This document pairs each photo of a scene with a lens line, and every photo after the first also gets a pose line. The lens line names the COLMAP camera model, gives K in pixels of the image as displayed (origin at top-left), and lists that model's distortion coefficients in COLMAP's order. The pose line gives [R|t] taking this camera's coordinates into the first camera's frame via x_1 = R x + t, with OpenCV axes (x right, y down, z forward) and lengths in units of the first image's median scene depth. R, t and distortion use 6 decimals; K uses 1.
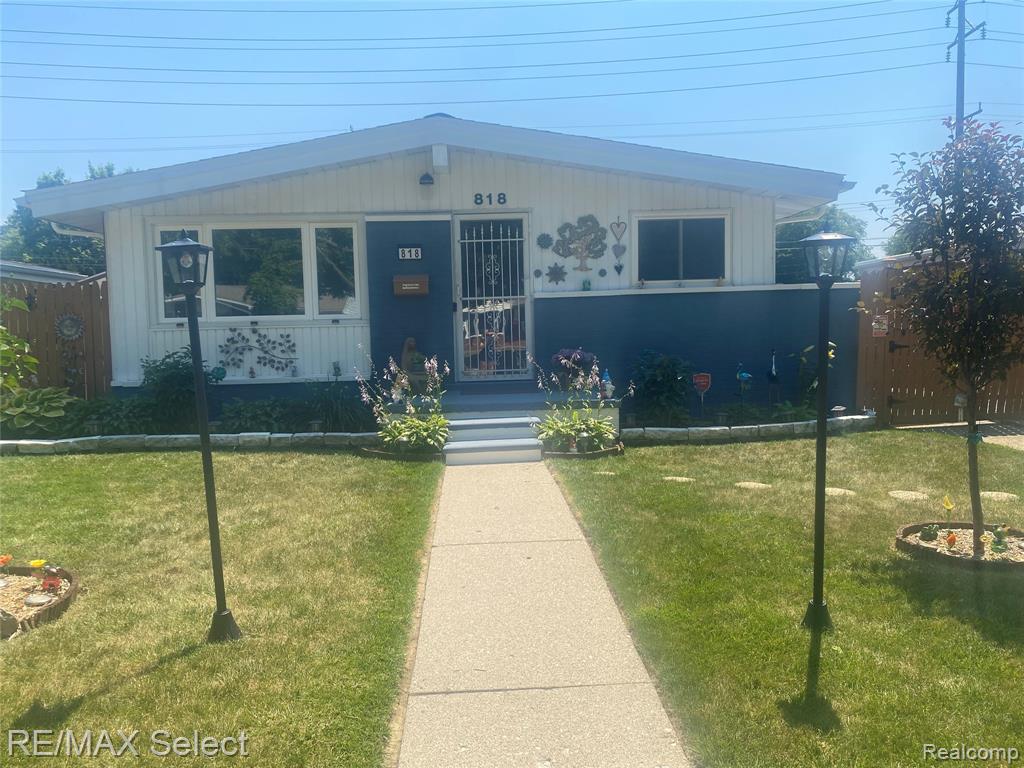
lens RADIAL K [[782.0, 0, 506.9], [0, 782.0, 387.3], [0, 0, 1]] dist [0.022073, -0.038654]
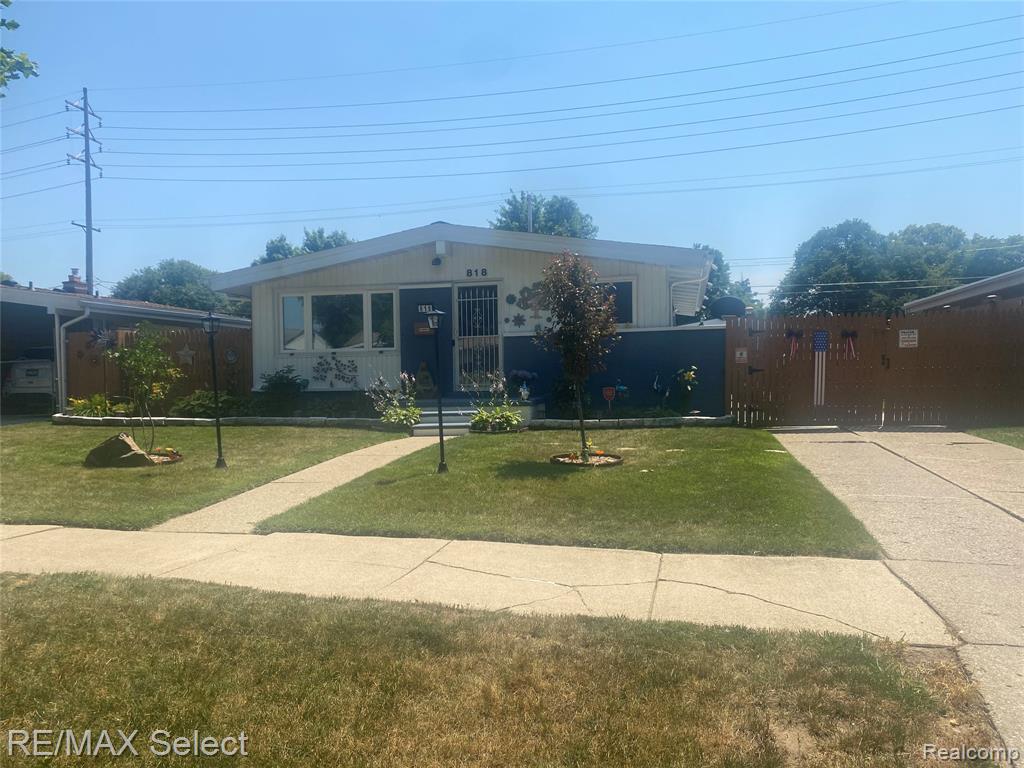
lens RADIAL K [[782.0, 0, 515.5], [0, 782.0, 384.0], [0, 0, 1]] dist [0.022073, -0.038654]
pose [[0.969775, 0.010302, -0.243785, 0.432560], [-0.023346, 0.998442, -0.050678, 0.053995], [0.242883, 0.054838, 0.968504, -0.459351]]
